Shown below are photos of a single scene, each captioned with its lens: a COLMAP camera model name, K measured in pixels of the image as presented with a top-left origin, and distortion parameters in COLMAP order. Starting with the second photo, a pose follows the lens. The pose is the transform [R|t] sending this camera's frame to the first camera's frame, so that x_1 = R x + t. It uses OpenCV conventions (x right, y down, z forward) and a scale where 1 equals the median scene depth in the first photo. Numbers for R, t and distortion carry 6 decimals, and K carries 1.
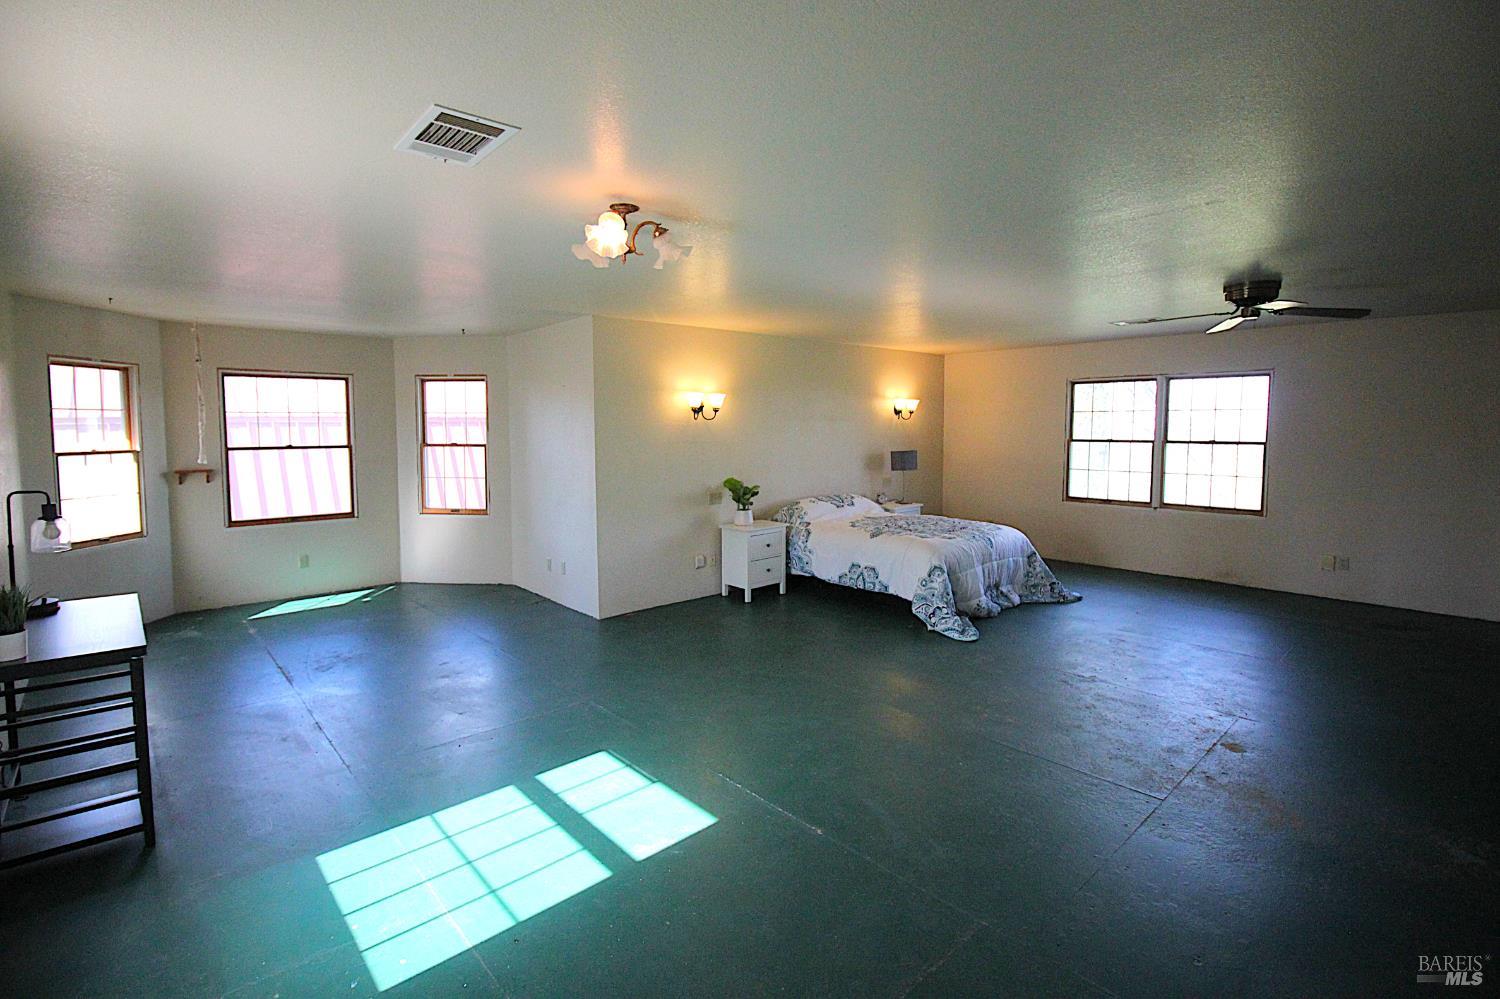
lens RADIAL K [[697.7, 0, 743.5], [0, 697.7, 469.0], [0, 0, 1]] dist [-0.000068, -0.012680]
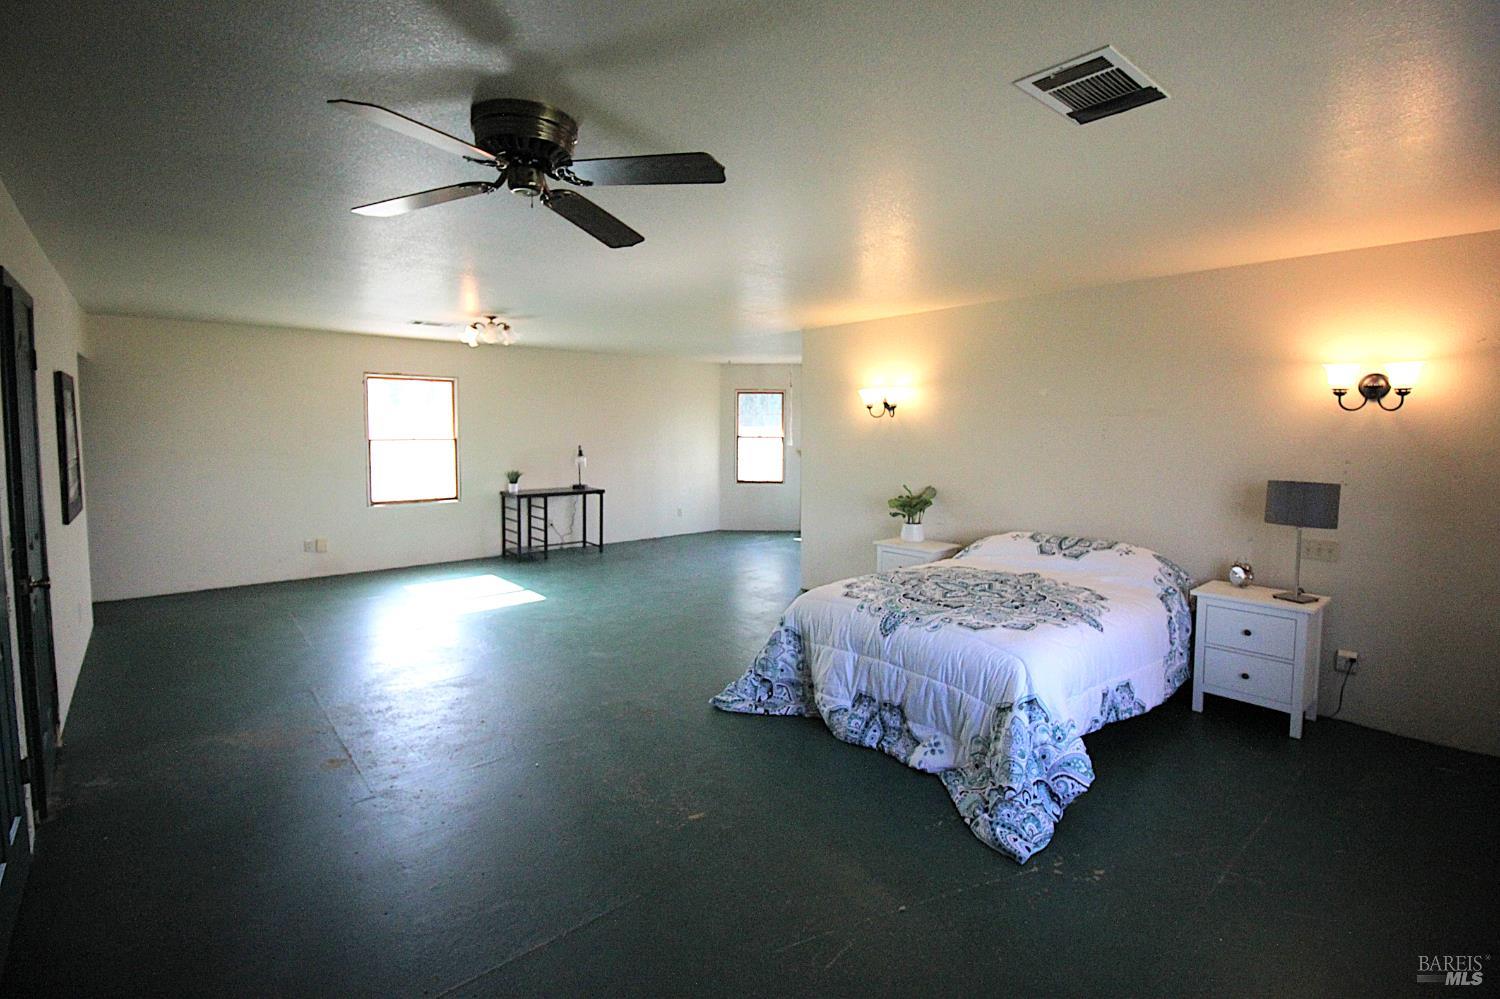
lens RADIAL K [[697.7, 0, 743.5], [0, 697.7, 469.0], [0, 0, 1]] dist [-0.000068, -0.012680]
pose [[-0.070455, 0.070141, -0.995046, 0.848164], [-0.054463, 0.995766, 0.074048, -0.060056], [0.996027, 0.059411, -0.066337, 0.849601]]
